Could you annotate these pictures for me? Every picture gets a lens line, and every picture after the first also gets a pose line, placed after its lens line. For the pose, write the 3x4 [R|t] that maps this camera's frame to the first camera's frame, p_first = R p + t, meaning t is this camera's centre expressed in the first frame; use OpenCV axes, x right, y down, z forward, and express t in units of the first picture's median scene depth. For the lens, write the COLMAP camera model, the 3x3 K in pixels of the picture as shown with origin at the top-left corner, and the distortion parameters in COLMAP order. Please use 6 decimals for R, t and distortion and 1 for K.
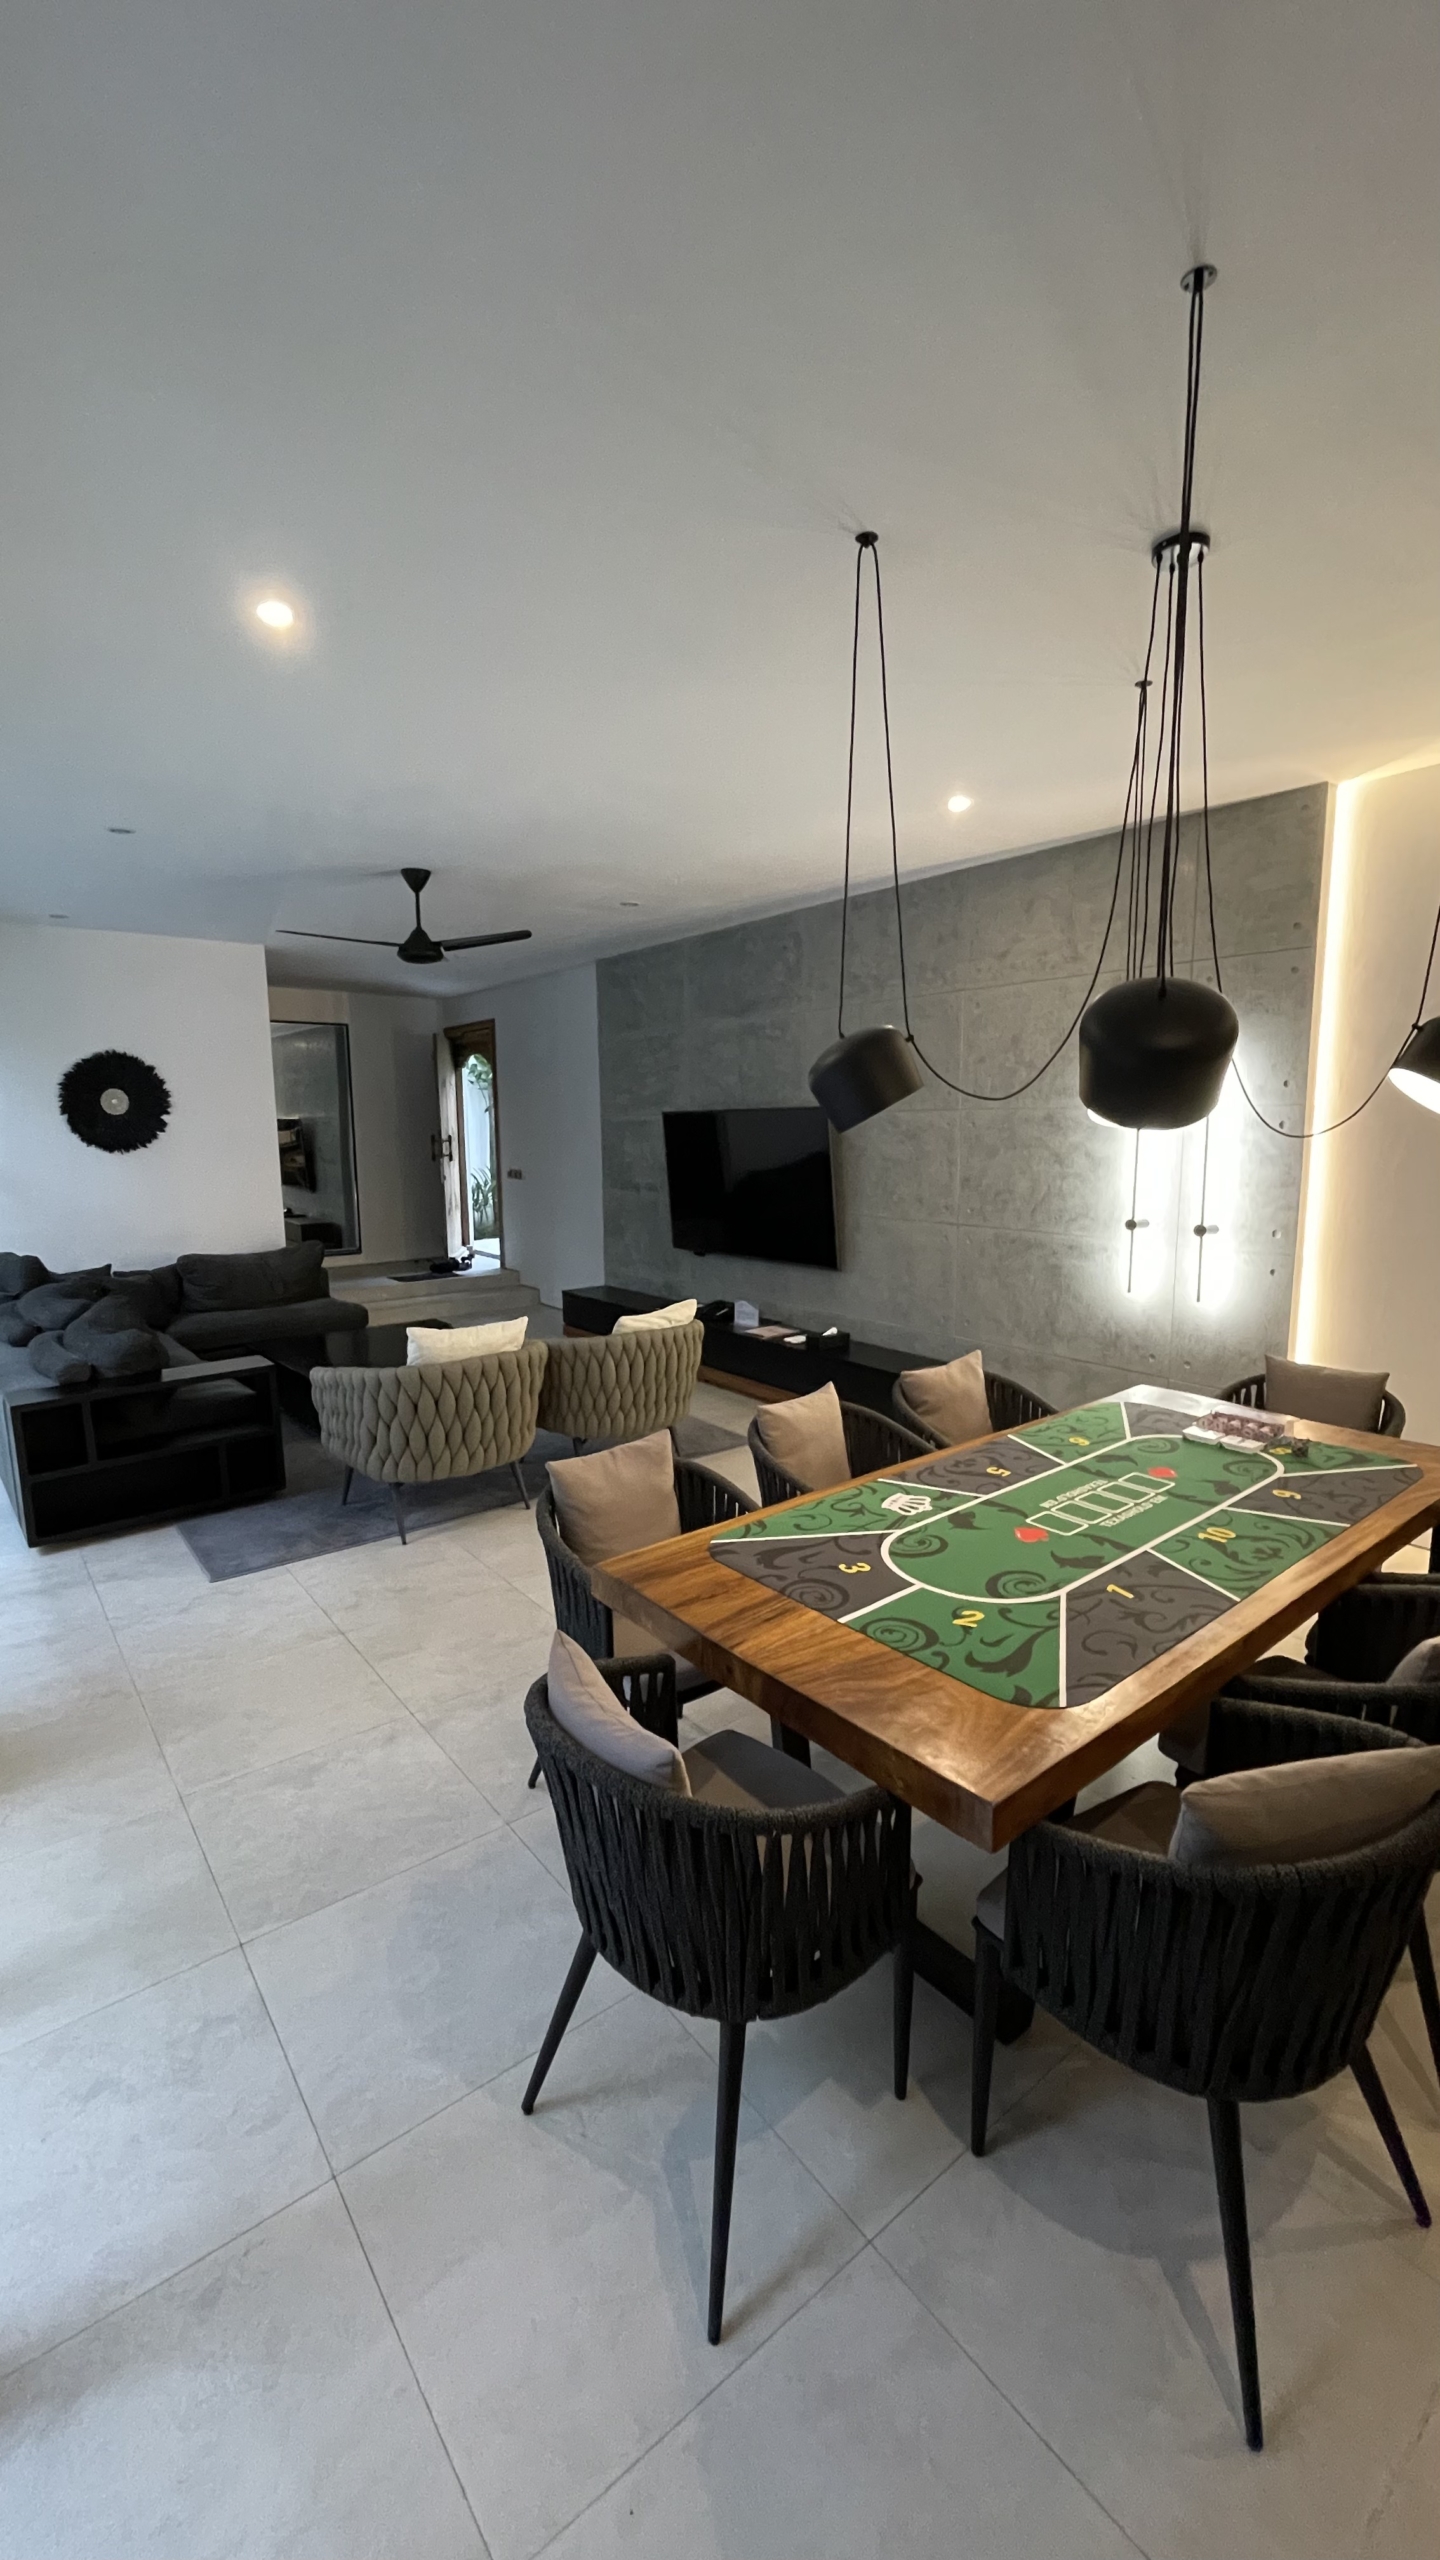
lens RADIAL K [[1045.6, 0, 726.2], [0, 1045.6, 1270.8], [0, 0, 1]] dist [-0.004956, 0.000098]
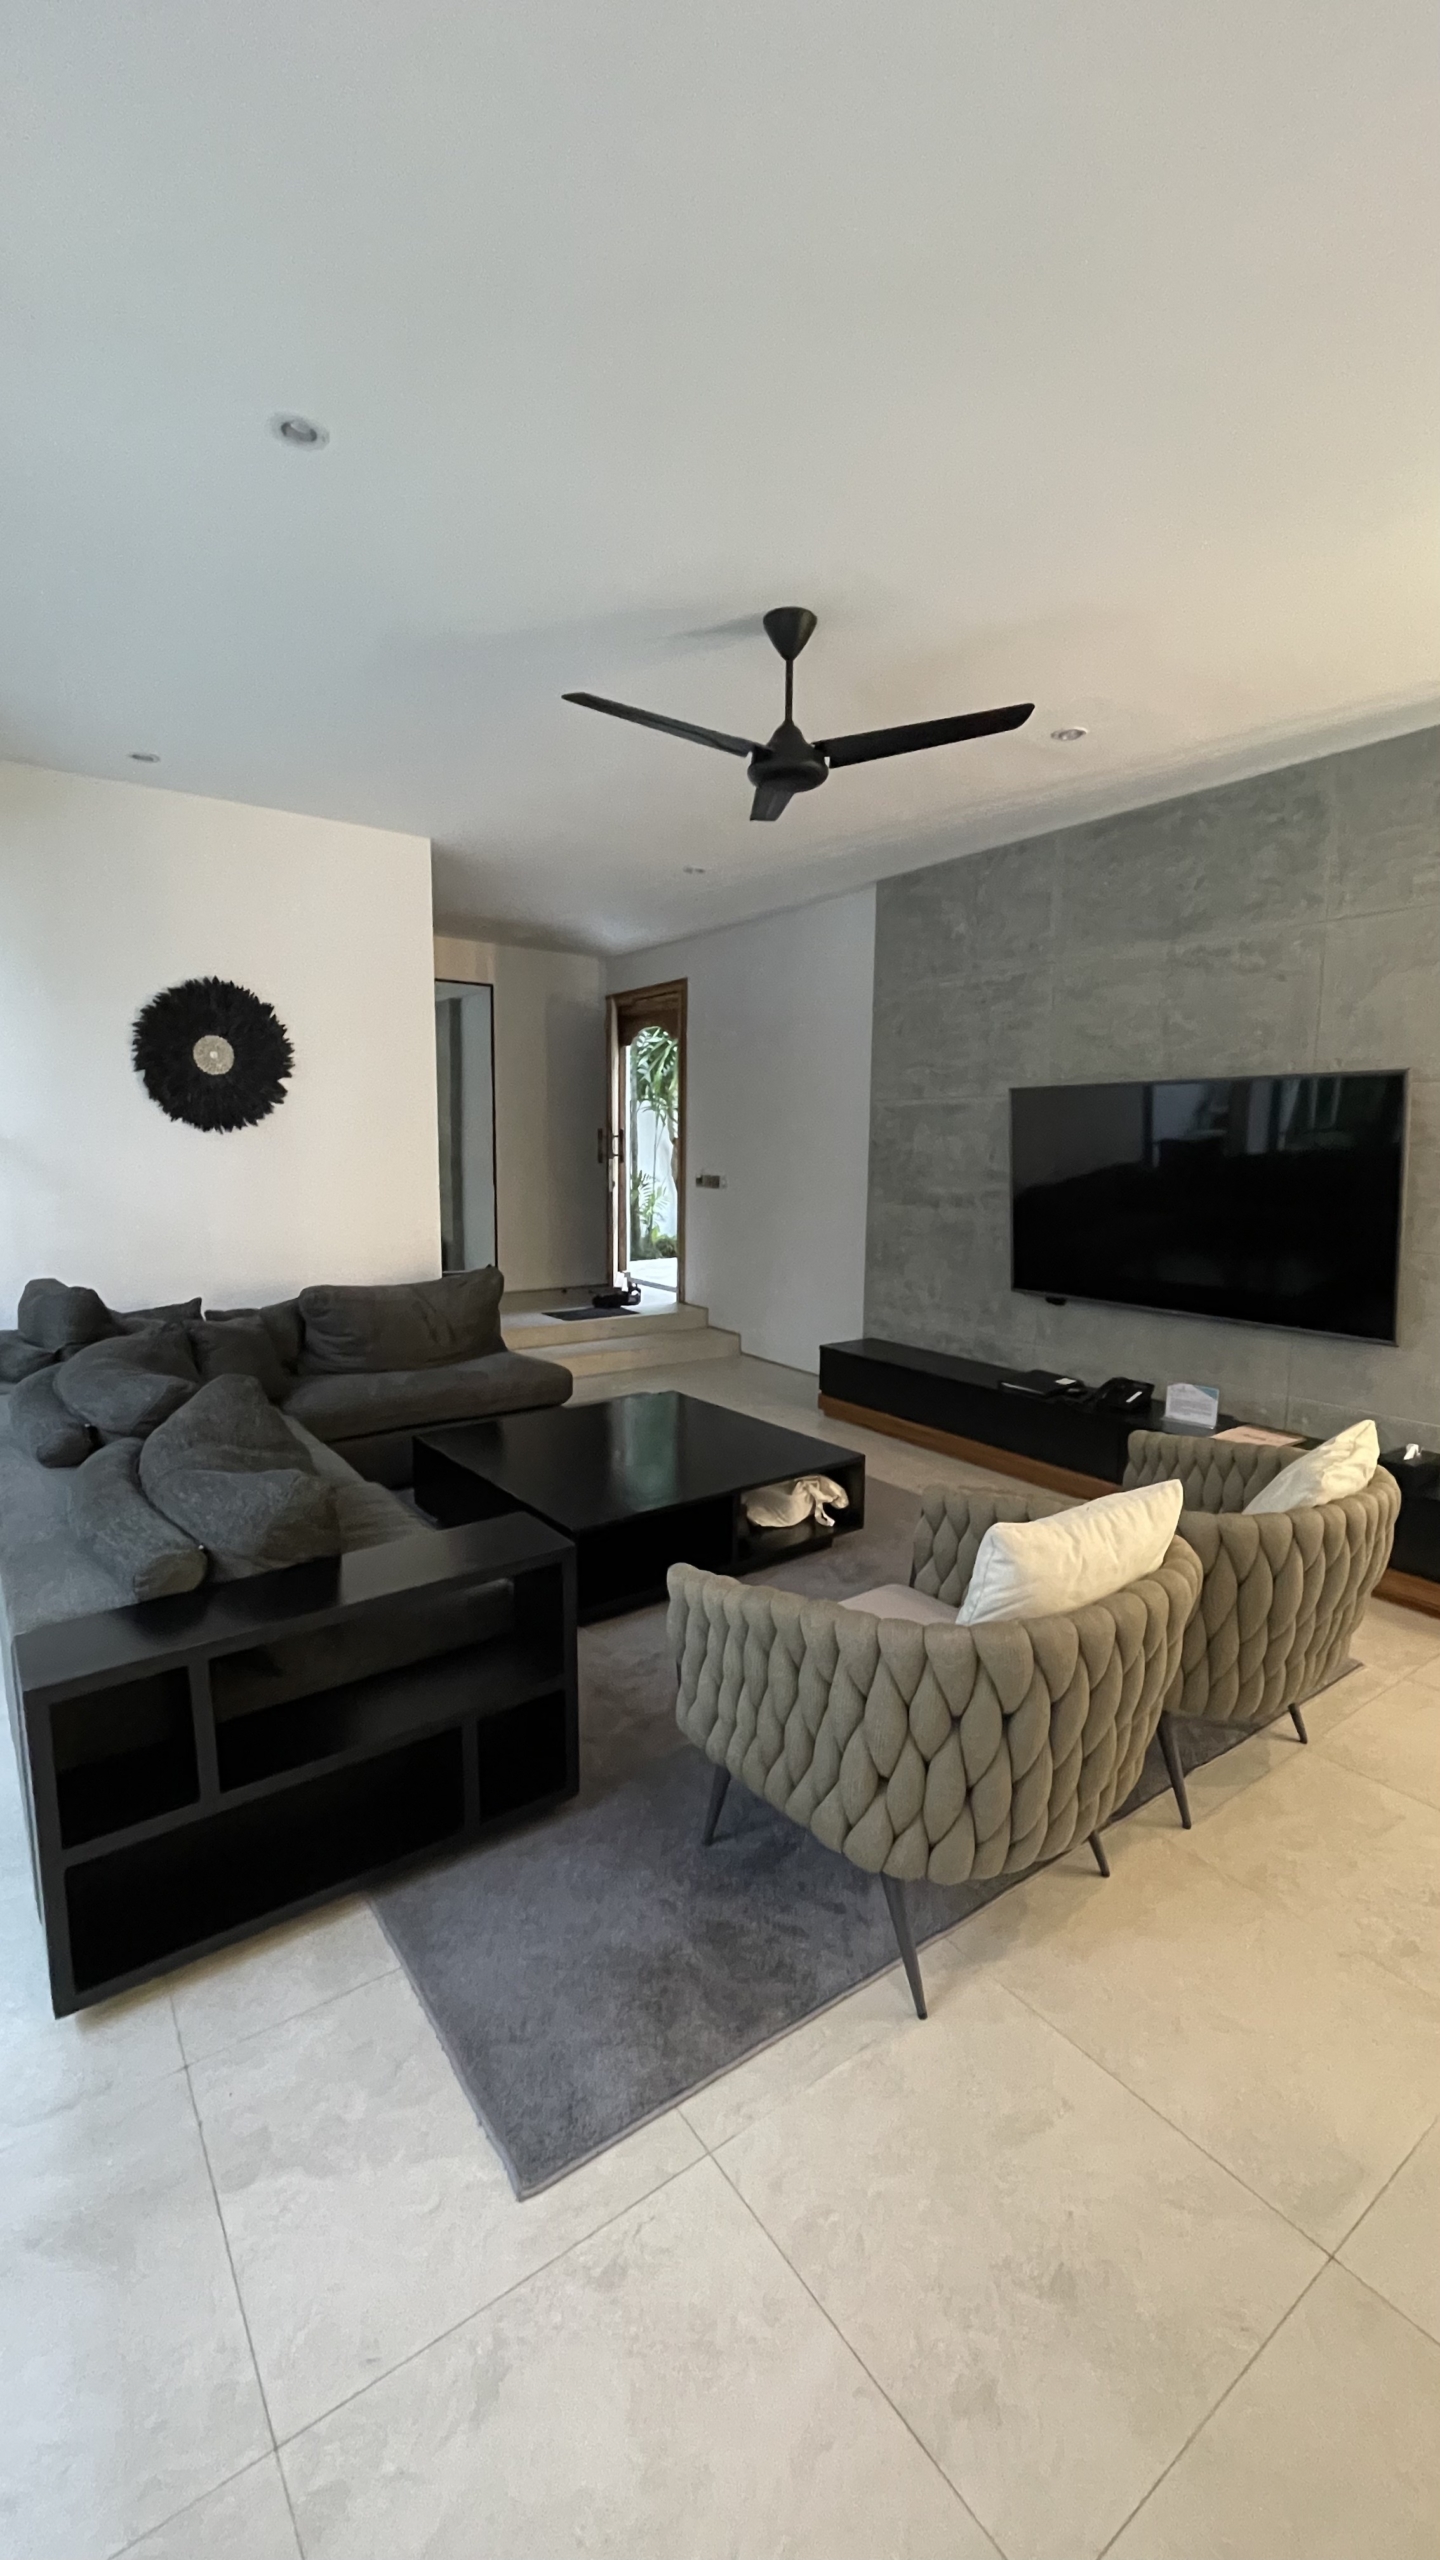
lens RADIAL K [[1045.6, 0, 719.5], [0, 1045.6, 1271.1], [0, 0, 1]] dist [-0.004956, 0.000098]
pose [[0.998937, 0.025684, -0.038283, -0.234406], [-0.026408, 0.999480, -0.018528, -0.019674], [0.037787, 0.019520, 0.999095, 0.348200]]
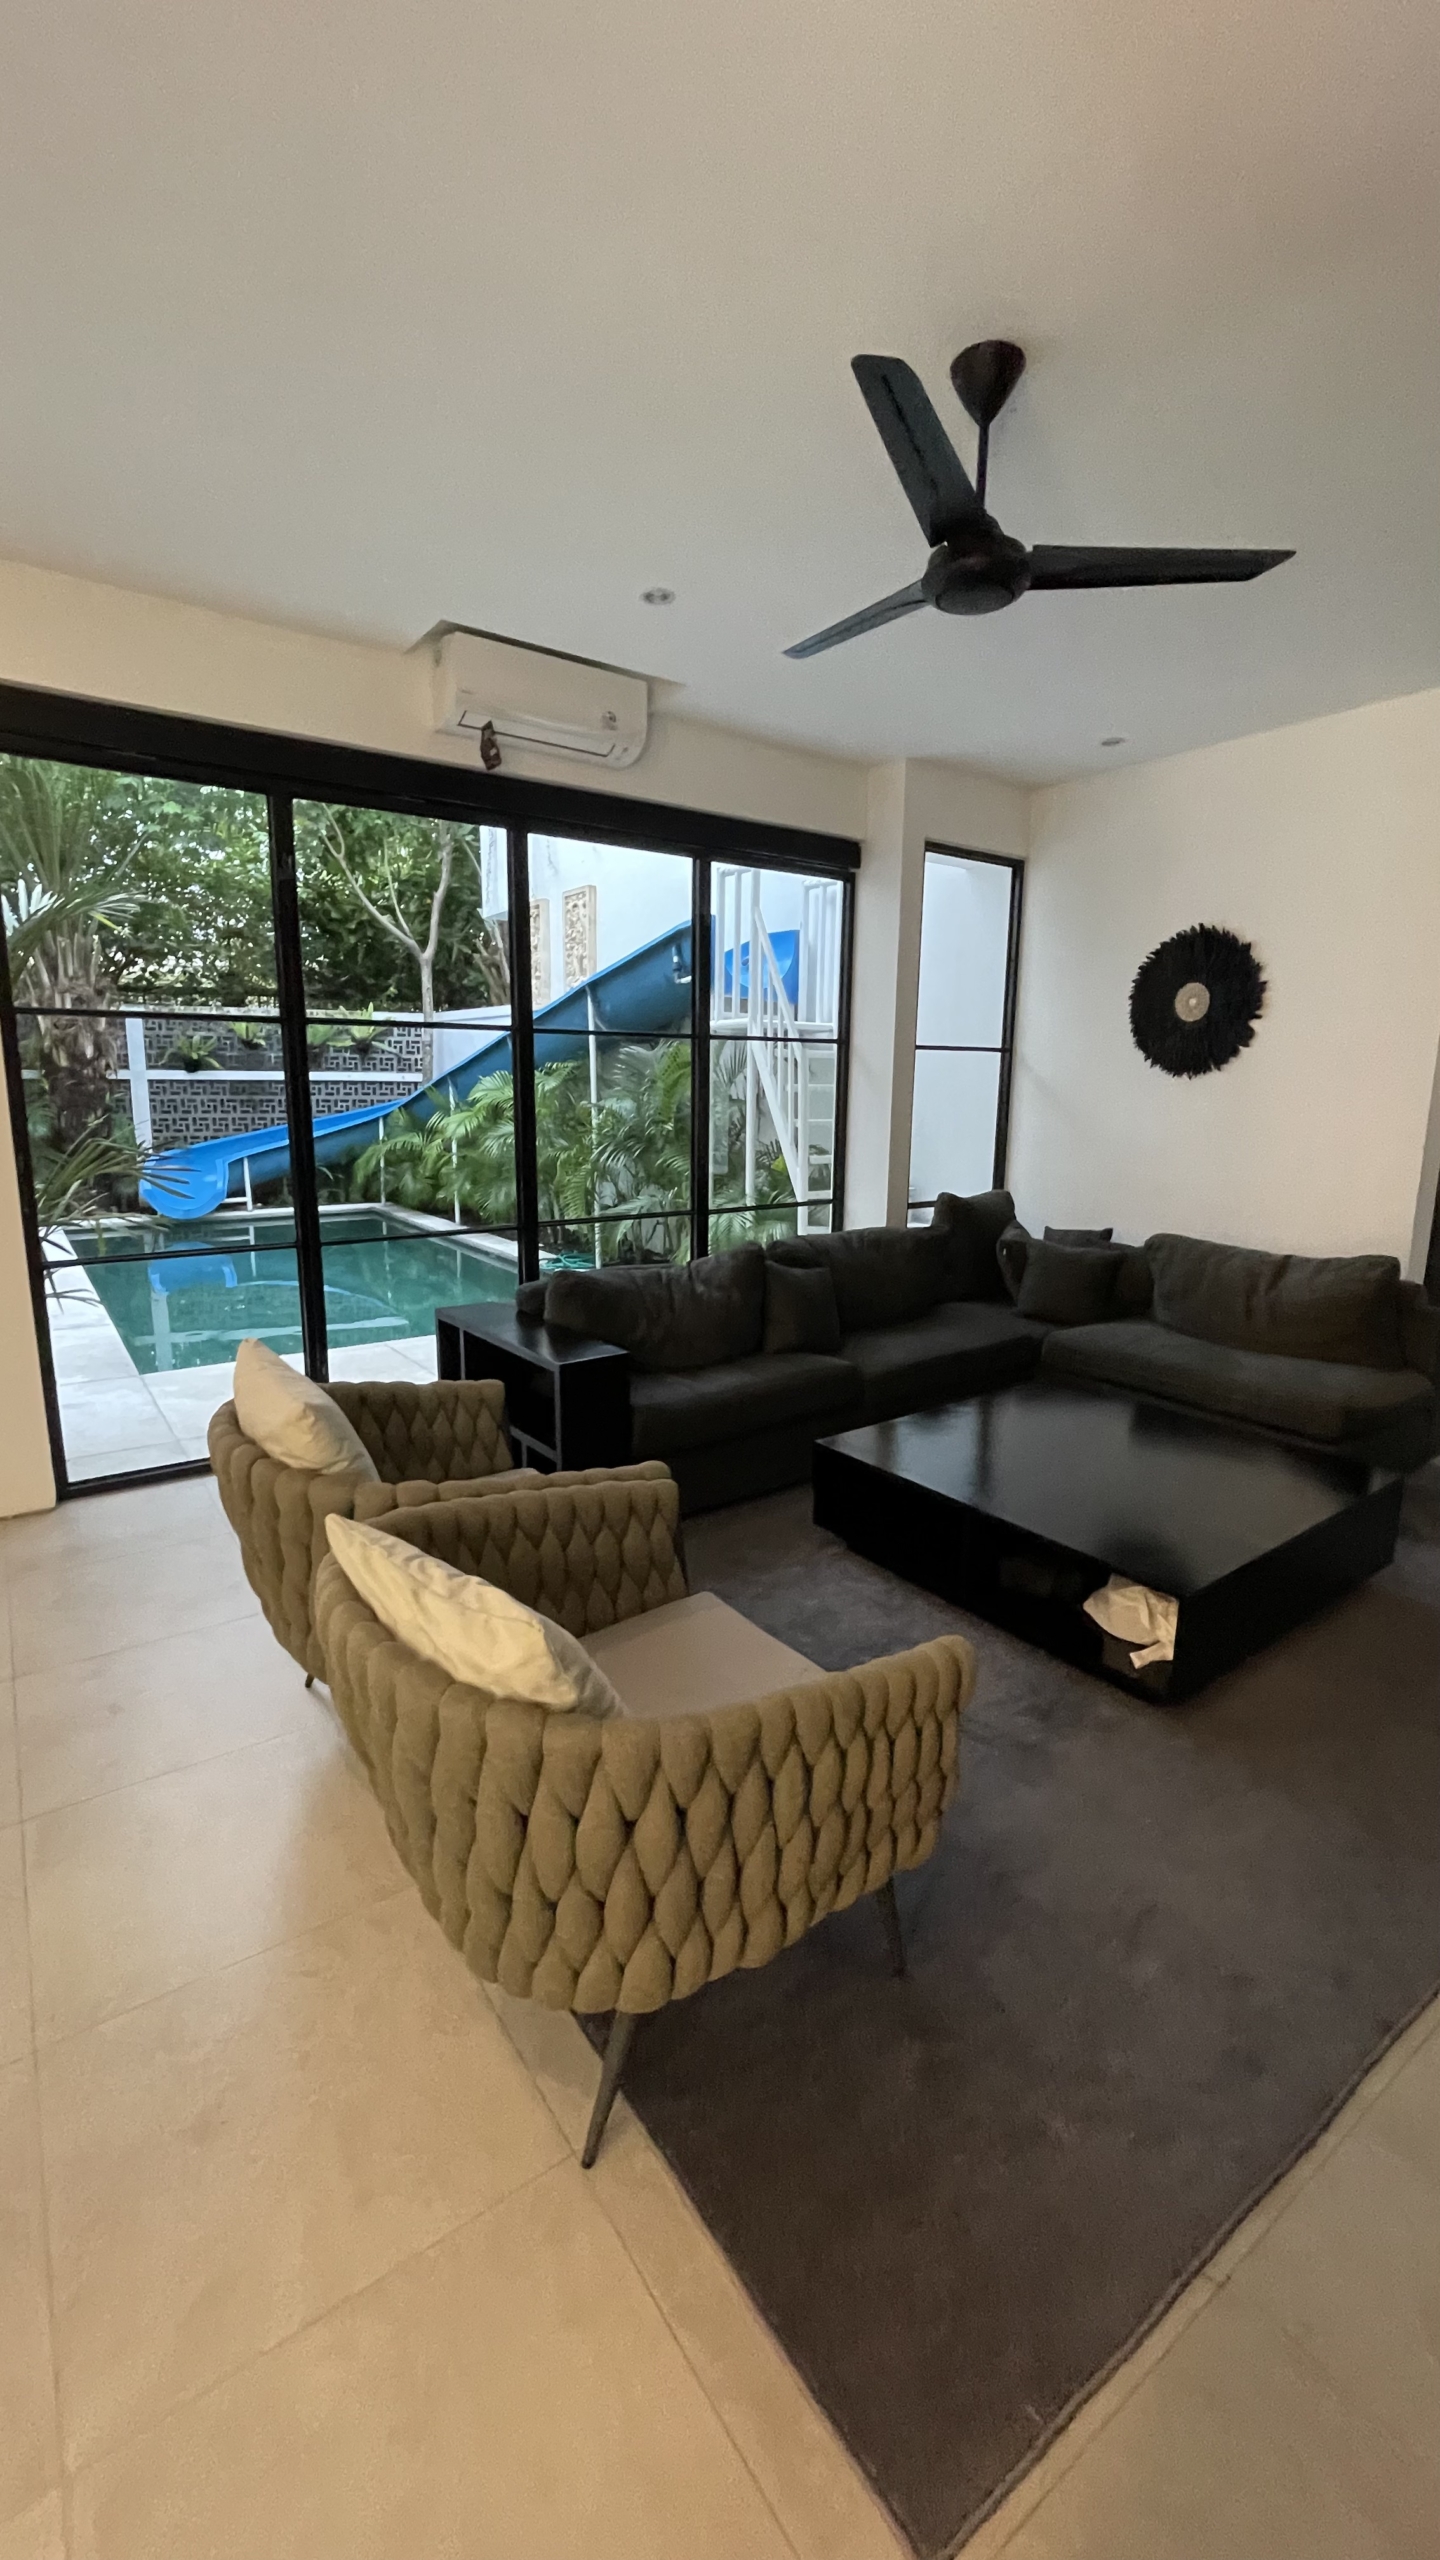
lens RADIAL K [[1045.6, 0, 714.5], [0, 1045.6, 1255.7], [0, 0, 1]] dist [-0.004956, 0.000098]
pose [[-0.040263, 0.173432, -0.984022, 0.135087], [-0.157462, 0.971414, 0.177653, -0.073119], [0.986704, 0.162099, -0.011803, 0.732075]]
